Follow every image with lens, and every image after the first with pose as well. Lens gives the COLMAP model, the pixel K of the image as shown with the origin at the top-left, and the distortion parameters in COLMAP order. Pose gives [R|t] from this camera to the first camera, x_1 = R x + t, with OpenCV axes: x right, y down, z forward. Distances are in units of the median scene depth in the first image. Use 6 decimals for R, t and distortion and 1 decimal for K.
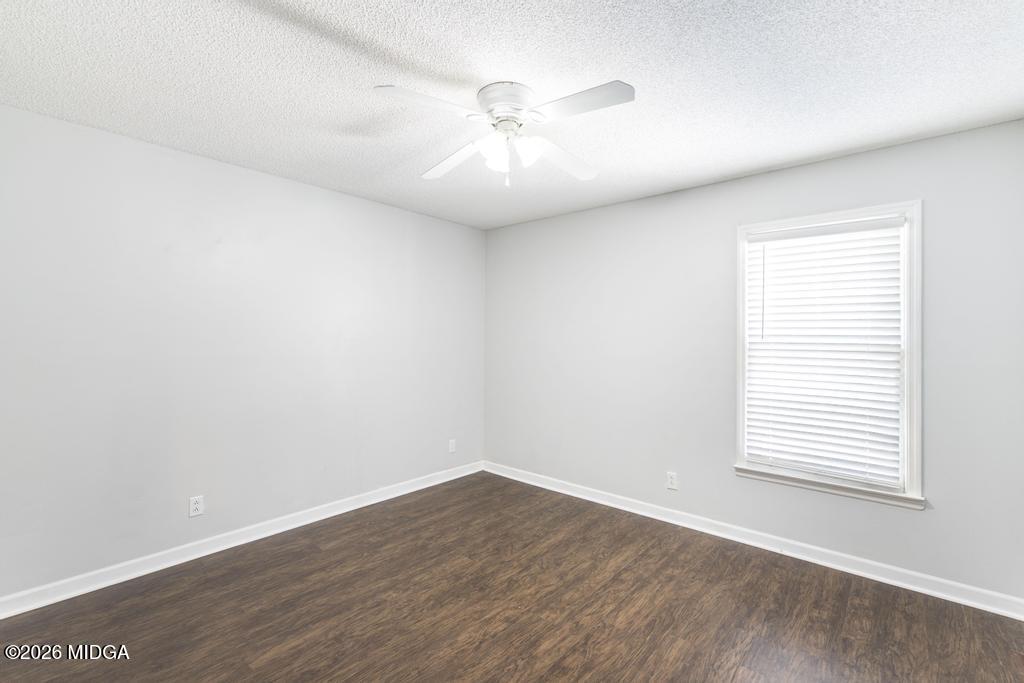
lens RADIAL K [[449.7, 0, 516.2], [0, 449.7, 338.8], [0, 0, 1]] dist [0.015354, -0.000051]
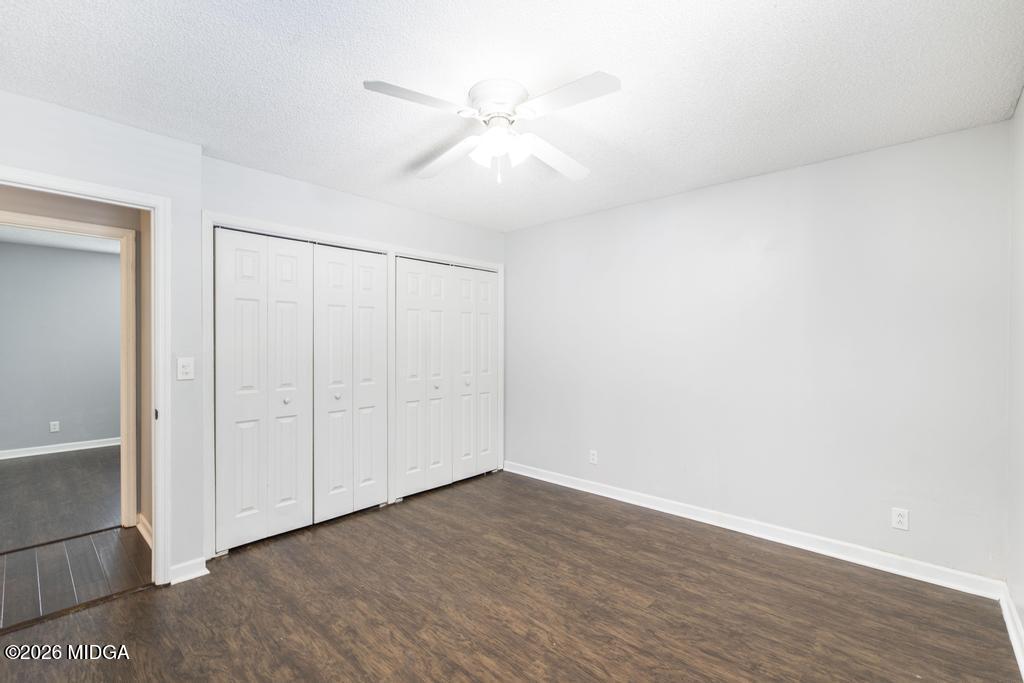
lens RADIAL K [[449.7, 0, 516.0], [0, 449.7, 345.0], [0, 0, 1]] dist [0.015354, -0.000051]
pose [[-0.028393, -0.008864, -0.999558, 0.706912], [0.000974, 0.999960, -0.008895, 0.022935], [0.999596, -0.001226, -0.028384, 0.763831]]
